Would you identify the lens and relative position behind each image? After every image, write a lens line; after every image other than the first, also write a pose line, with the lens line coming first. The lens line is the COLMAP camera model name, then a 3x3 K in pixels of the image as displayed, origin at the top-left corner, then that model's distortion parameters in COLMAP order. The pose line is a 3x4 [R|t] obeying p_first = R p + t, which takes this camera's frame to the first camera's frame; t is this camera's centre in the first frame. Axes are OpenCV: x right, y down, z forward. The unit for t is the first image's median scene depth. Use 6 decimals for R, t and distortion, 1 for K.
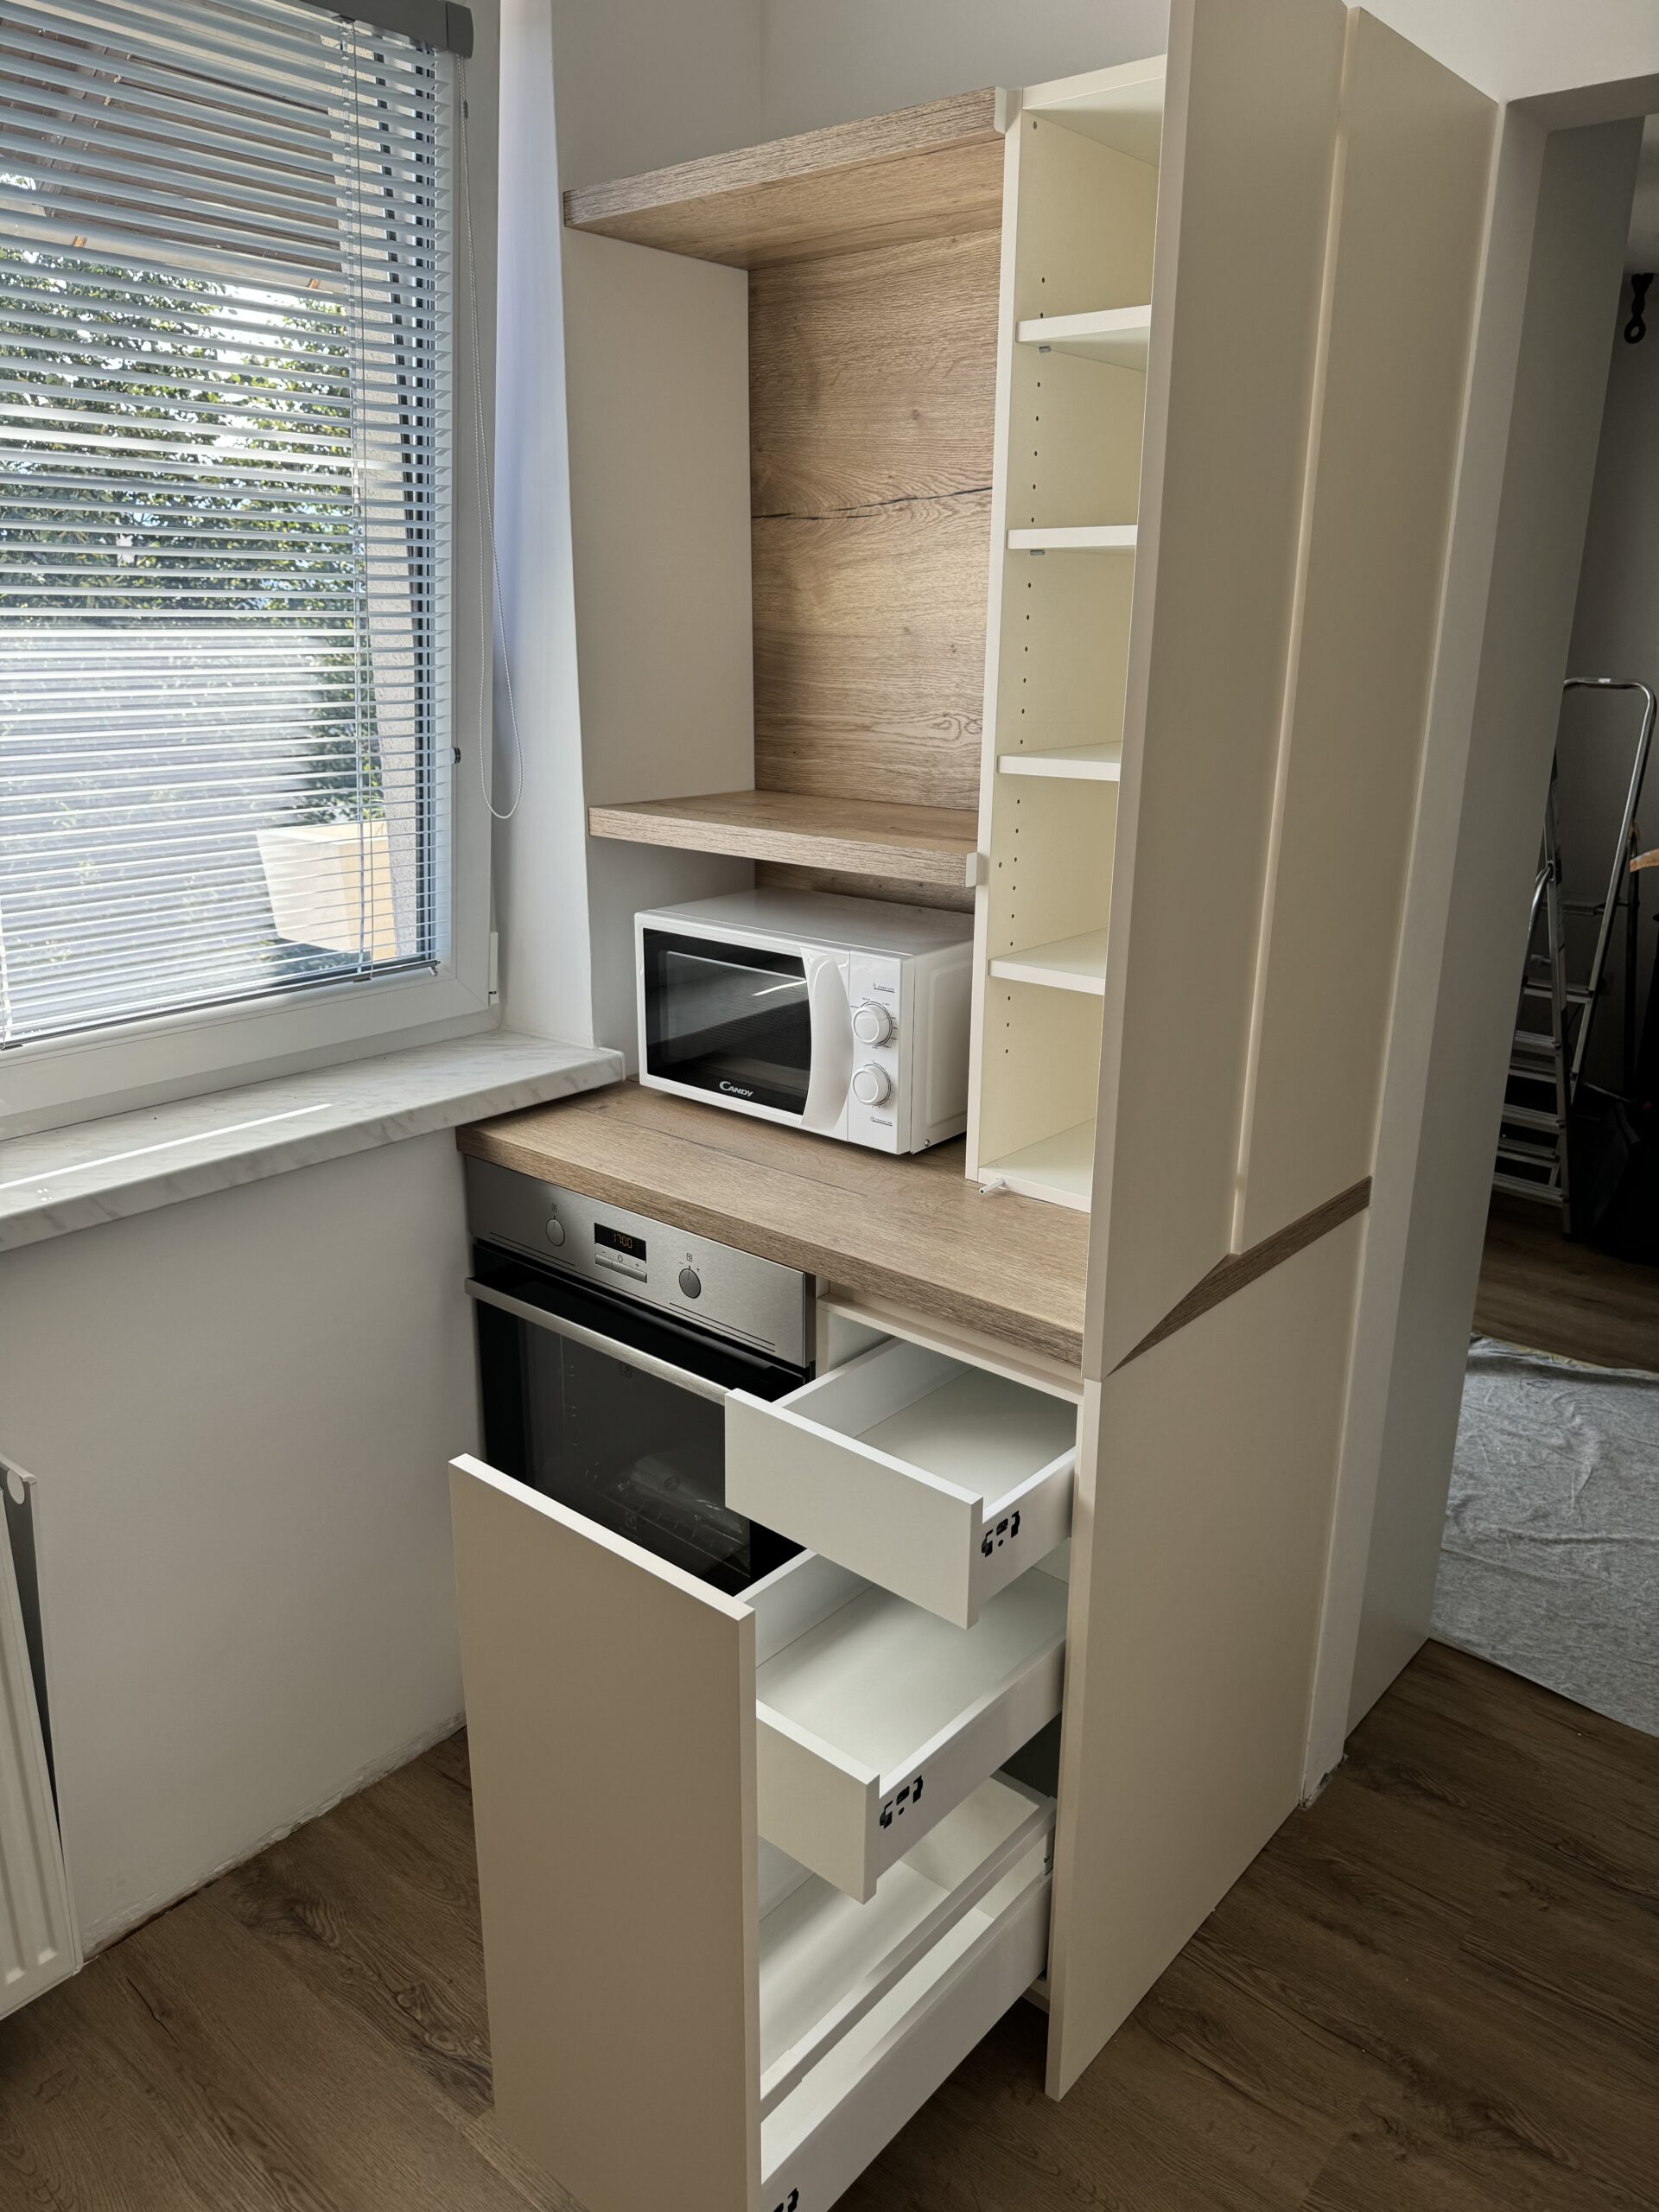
lens RADIAL K [[1570.9, 0, 822.9], [0, 1570.9, 1110.0], [0, 0, 1]] dist [-0.003187, -0.001594]
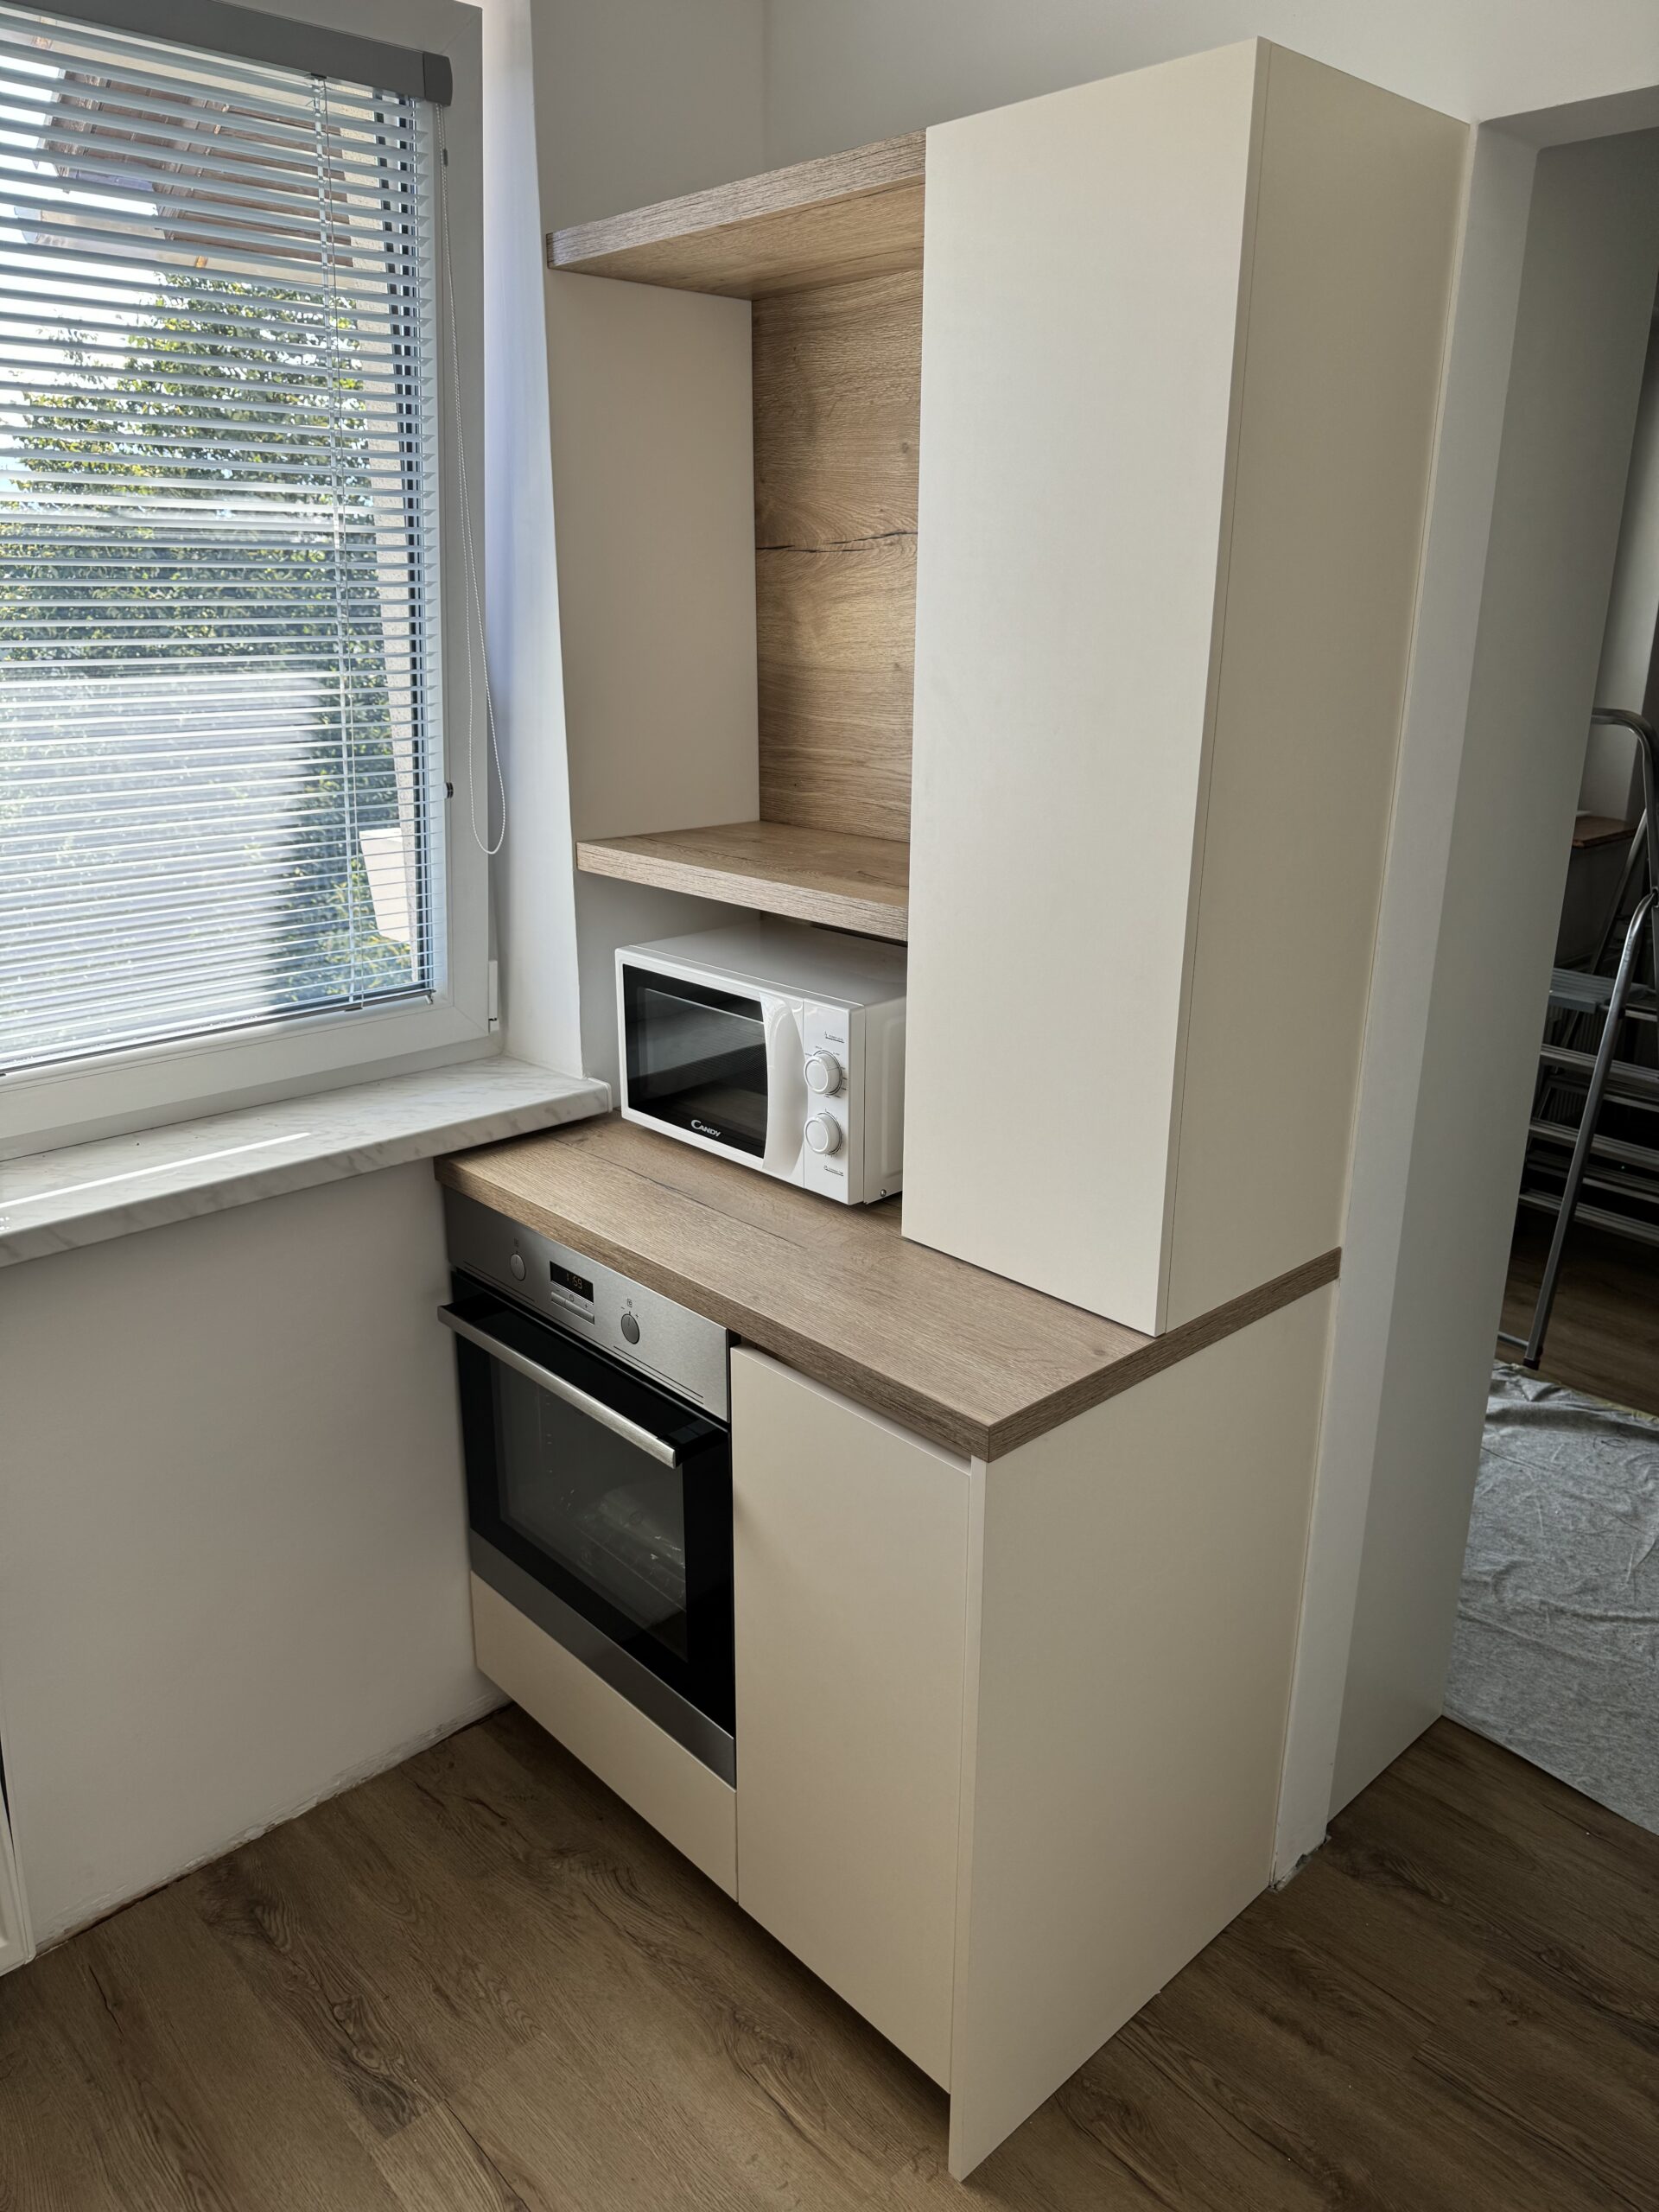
lens RADIAL K [[1570.9, 0, 827.9], [0, 1570.9, 1101.2], [0, 0, 1]] dist [-0.003187, -0.001594]
pose [[0.993725, 0.030081, -0.107728, 0.133547], [-0.029081, 0.999518, 0.010842, -0.045679], [0.108002, -0.007641, 0.994121, 0.017612]]
